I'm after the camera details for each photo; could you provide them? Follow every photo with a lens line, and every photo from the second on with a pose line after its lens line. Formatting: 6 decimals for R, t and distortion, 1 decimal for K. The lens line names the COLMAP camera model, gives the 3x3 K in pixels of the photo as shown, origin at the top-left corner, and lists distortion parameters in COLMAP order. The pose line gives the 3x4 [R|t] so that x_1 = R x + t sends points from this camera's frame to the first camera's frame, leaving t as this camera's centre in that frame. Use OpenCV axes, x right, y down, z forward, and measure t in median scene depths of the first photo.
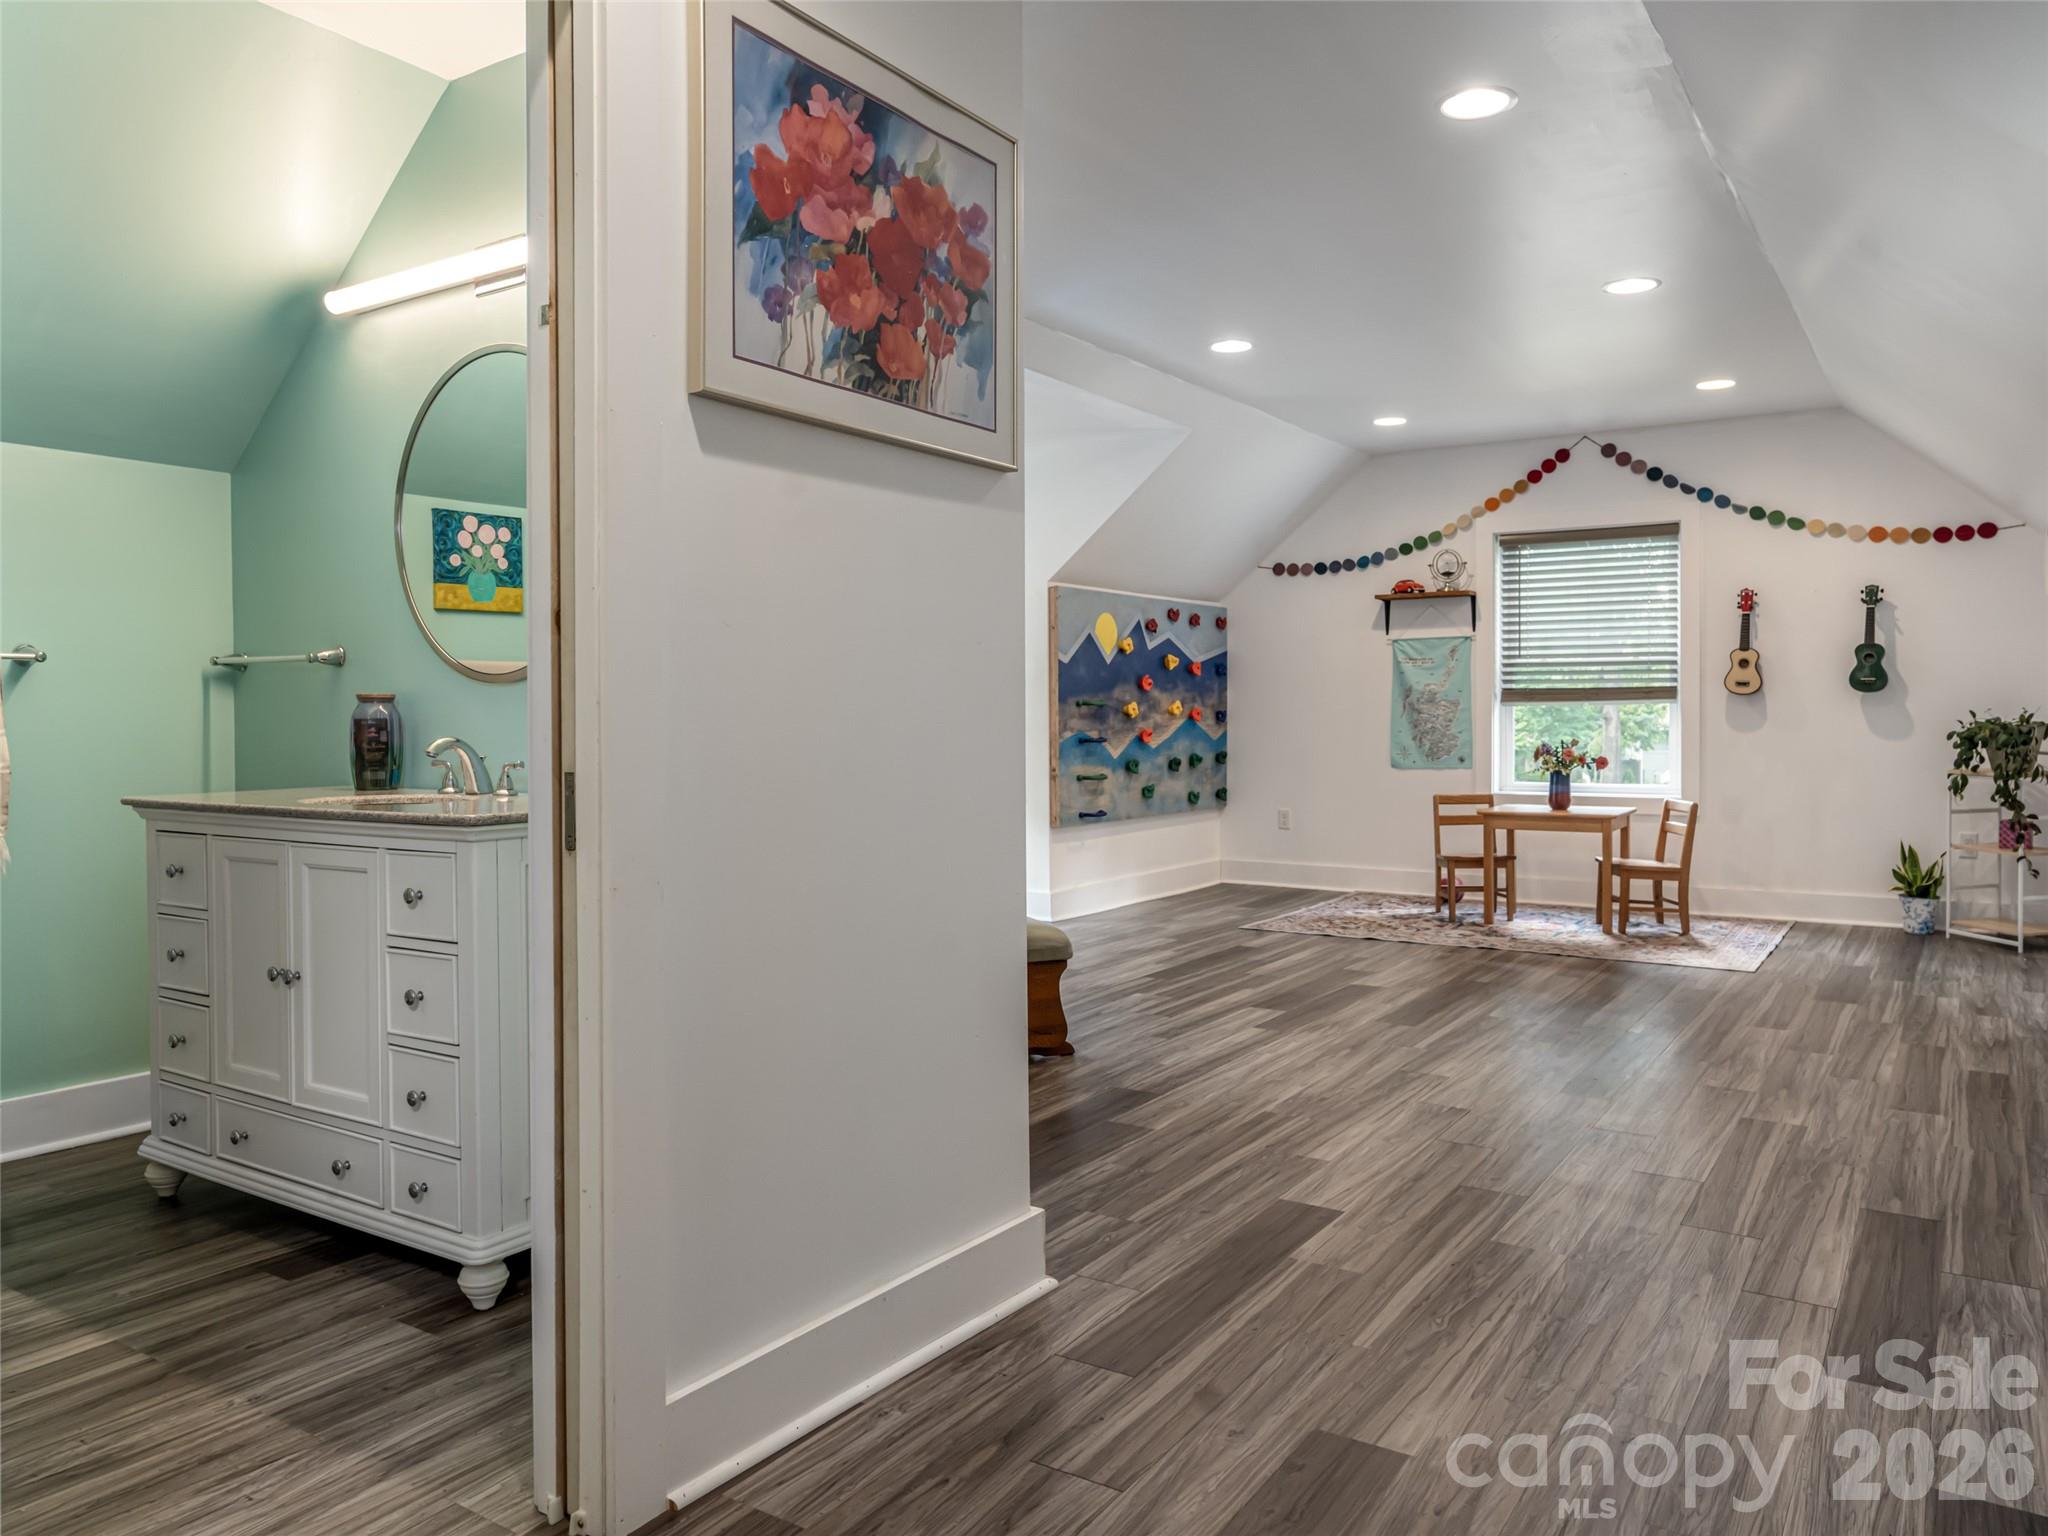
lens RADIAL K [[1409.2, 0, 1026.3], [0, 1409.2, 732.5], [0, 0, 1]] dist [0.001182, -0.000448]
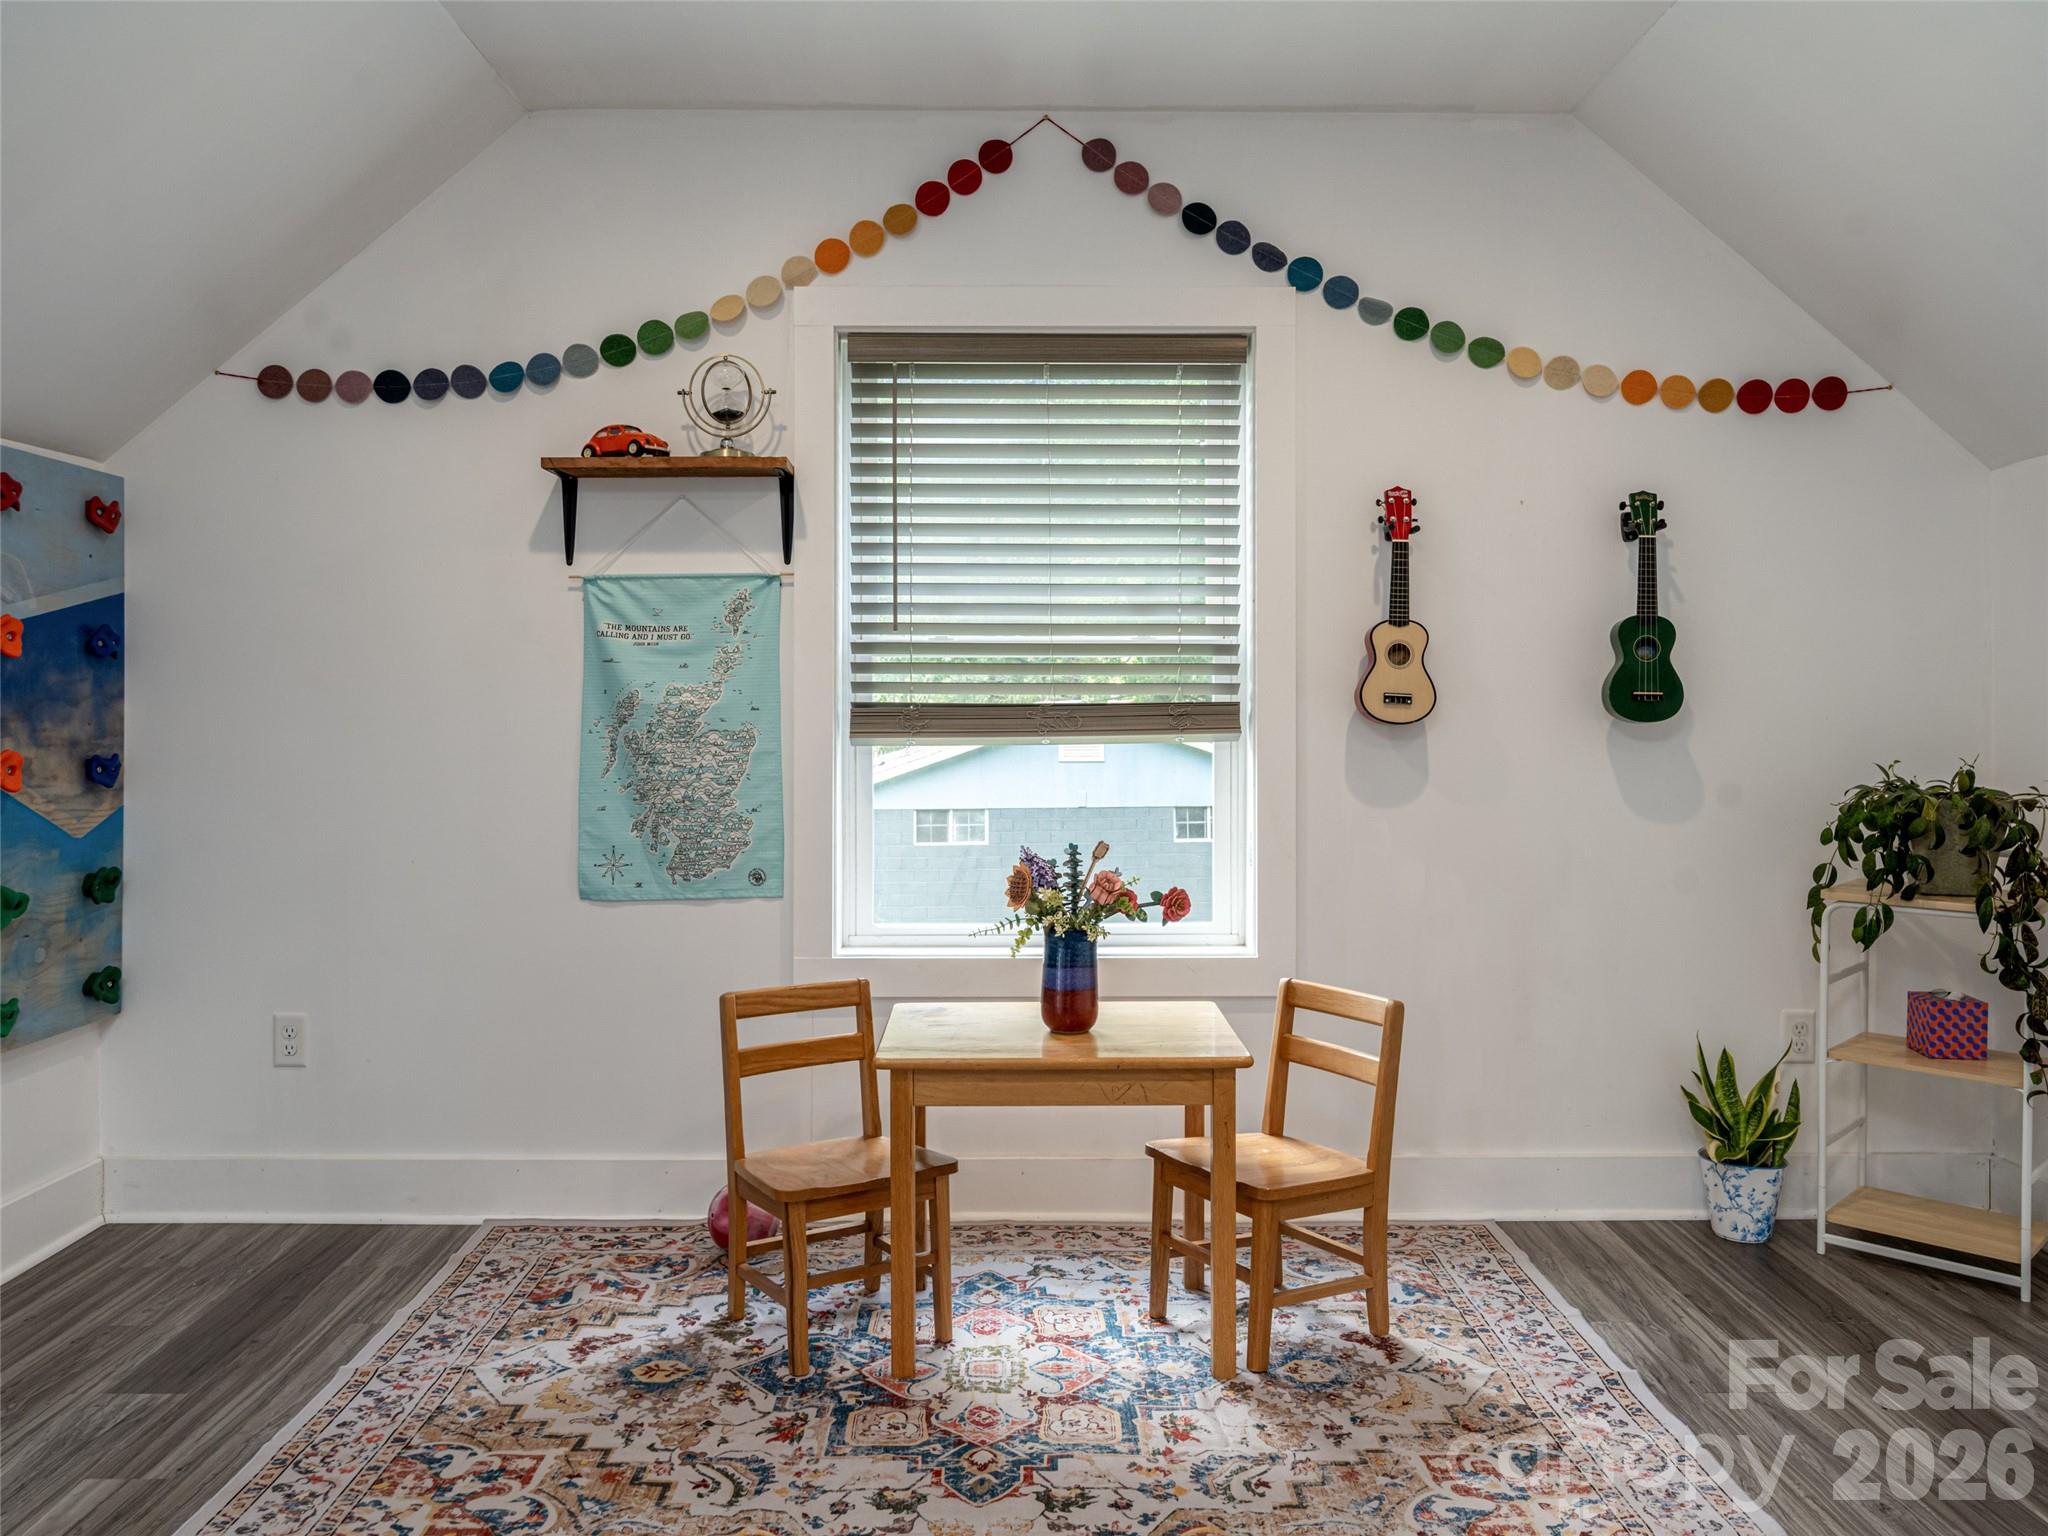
lens RADIAL K [[1581.2, 0, 1021.7], [0, 1581.2, 708.7], [0, 0, 1]] dist [-0.003783, 0.000449]
pose [[0.826275, 0.004516, 0.563248, 0.121805], [0.005637, 0.999851, -0.016286, -0.022858], [-0.563238, 0.016632, 0.826127, 0.615934]]
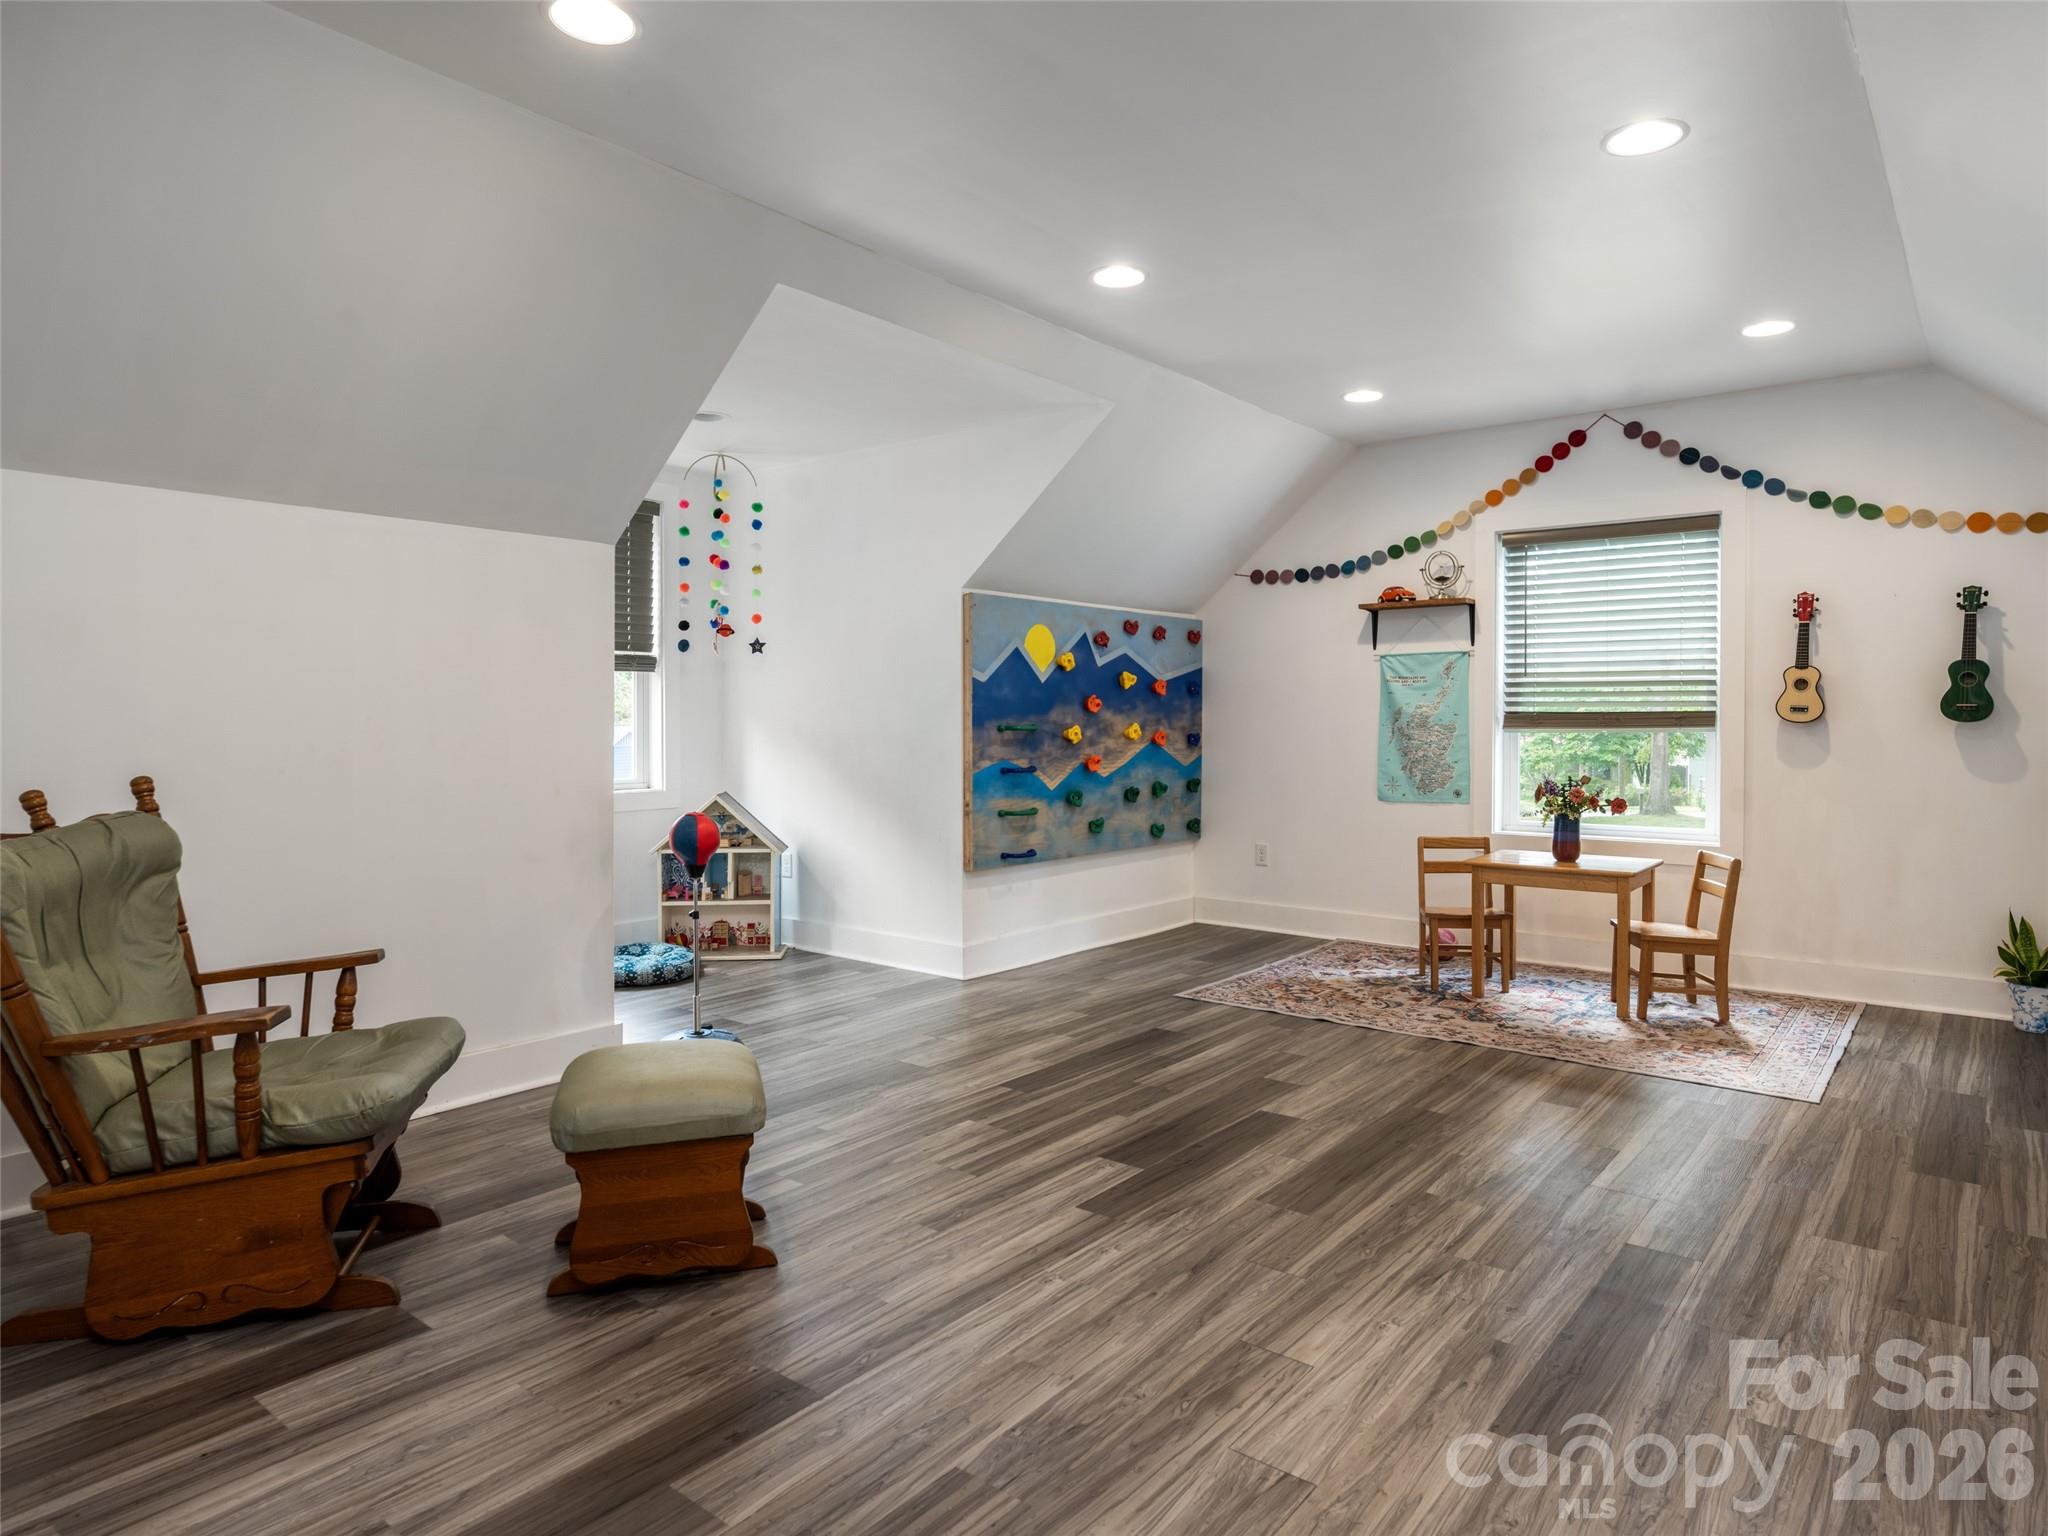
lens RADIAL K [[1204.5, 0, 1044.1], [0, 1204.5, 737.2], [0, 0, 1]] dist [0.000160, 0.000150]
pose [[0.996739, 0.005910, -0.080471, 0.121748], [-0.005797, 0.999982, 0.001636, -0.016088], [0.080479, -0.001165, 0.996756, 0.255228]]
